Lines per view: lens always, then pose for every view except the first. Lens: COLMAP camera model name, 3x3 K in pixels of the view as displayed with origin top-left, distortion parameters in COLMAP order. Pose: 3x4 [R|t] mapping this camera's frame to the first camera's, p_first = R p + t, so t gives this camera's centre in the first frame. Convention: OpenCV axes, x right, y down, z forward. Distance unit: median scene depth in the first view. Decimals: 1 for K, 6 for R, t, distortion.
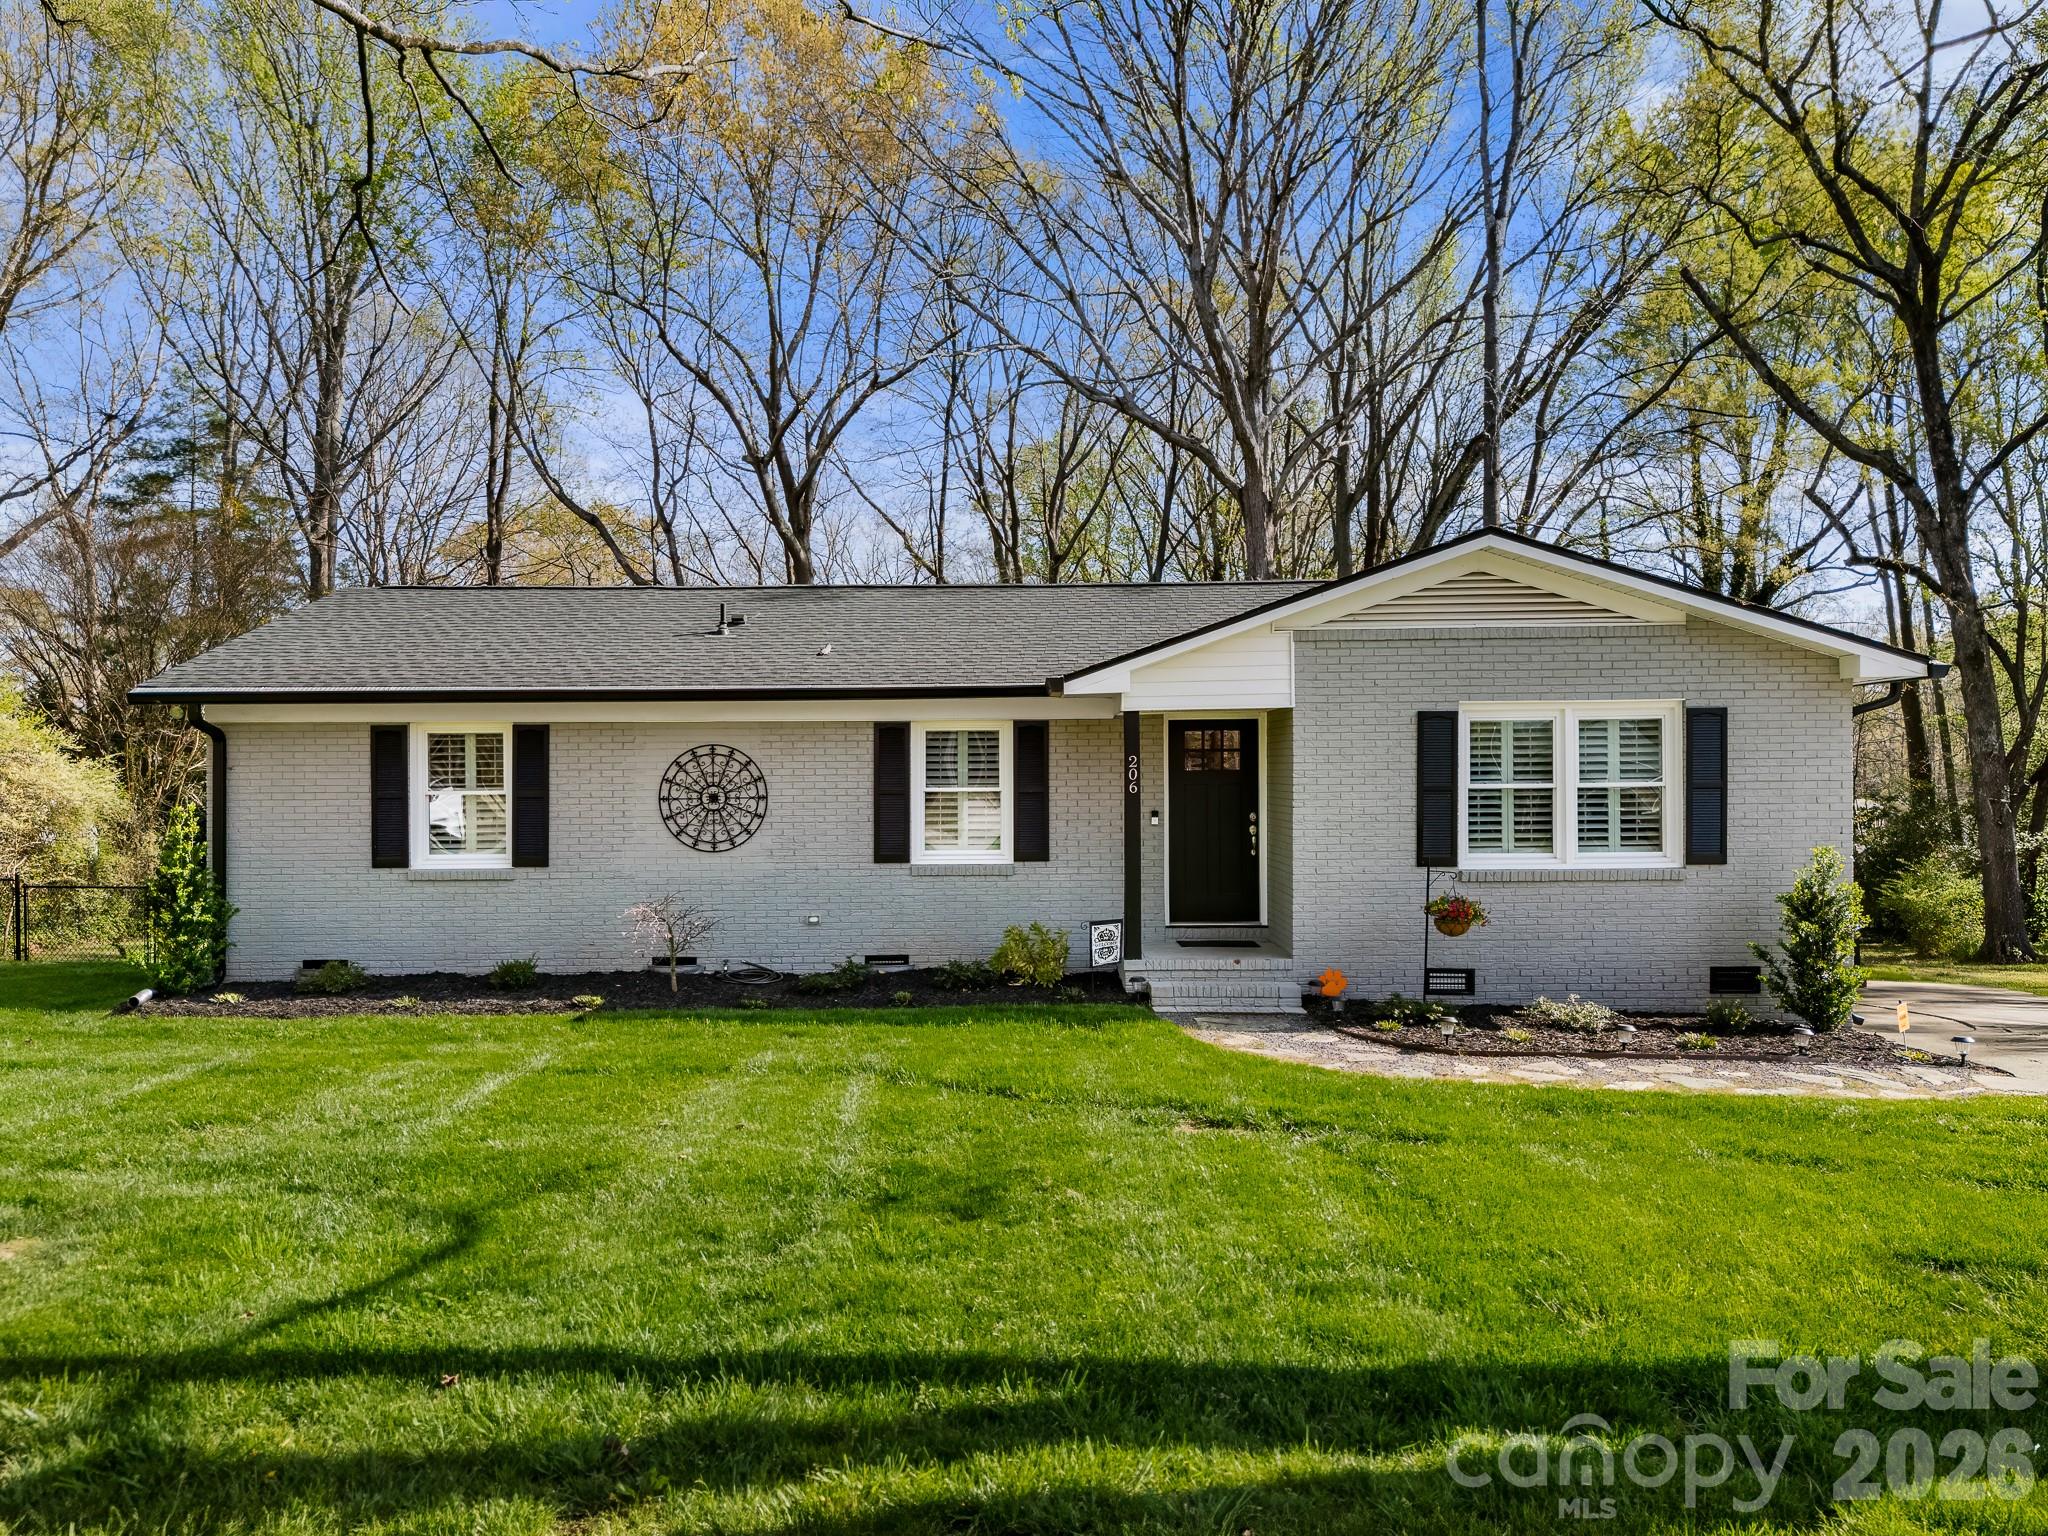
lens RADIAL K [[1426.5, 0, 972.4], [0, 1426.5, 805.4], [0, 0, 1]] dist [-0.000239, -0.003087]
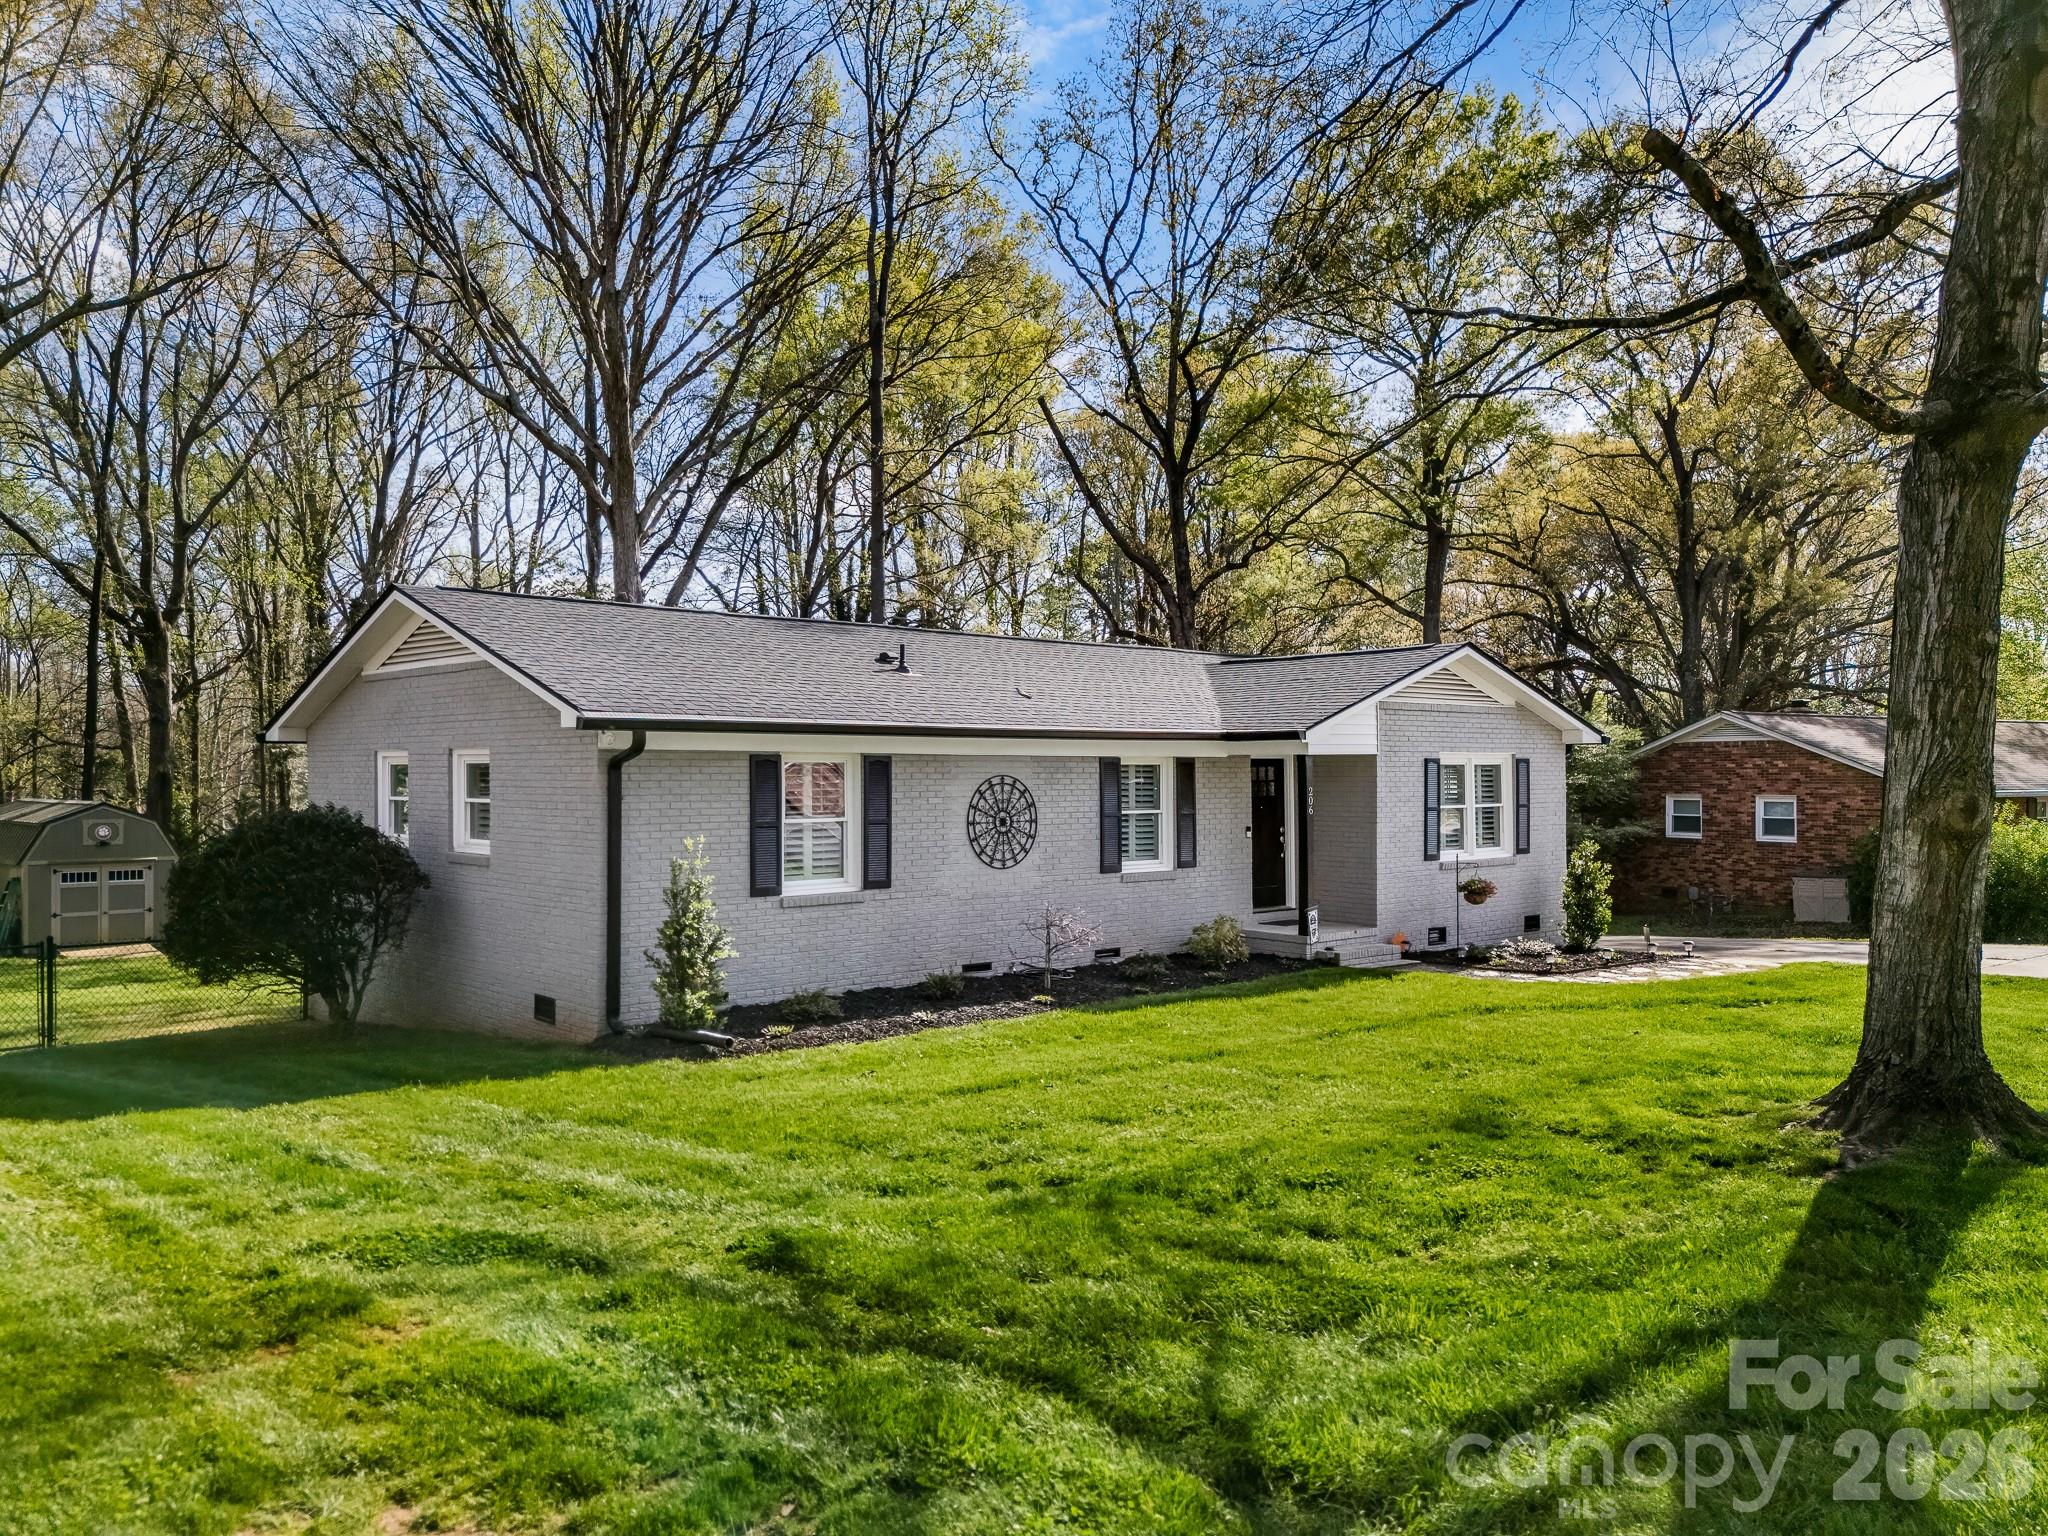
lens RADIAL K [[1594.3, 0, 1024.0], [0, 1594.3, 768.0], [0, 0, 1]] dist [0.003426, -0.000947]
pose [[0.738304, 0.011507, 0.674370, -1.035435], [0.023101, 0.998836, -0.042335, 0.006365], [-0.674073, 0.046835, 0.737179, 0.040093]]
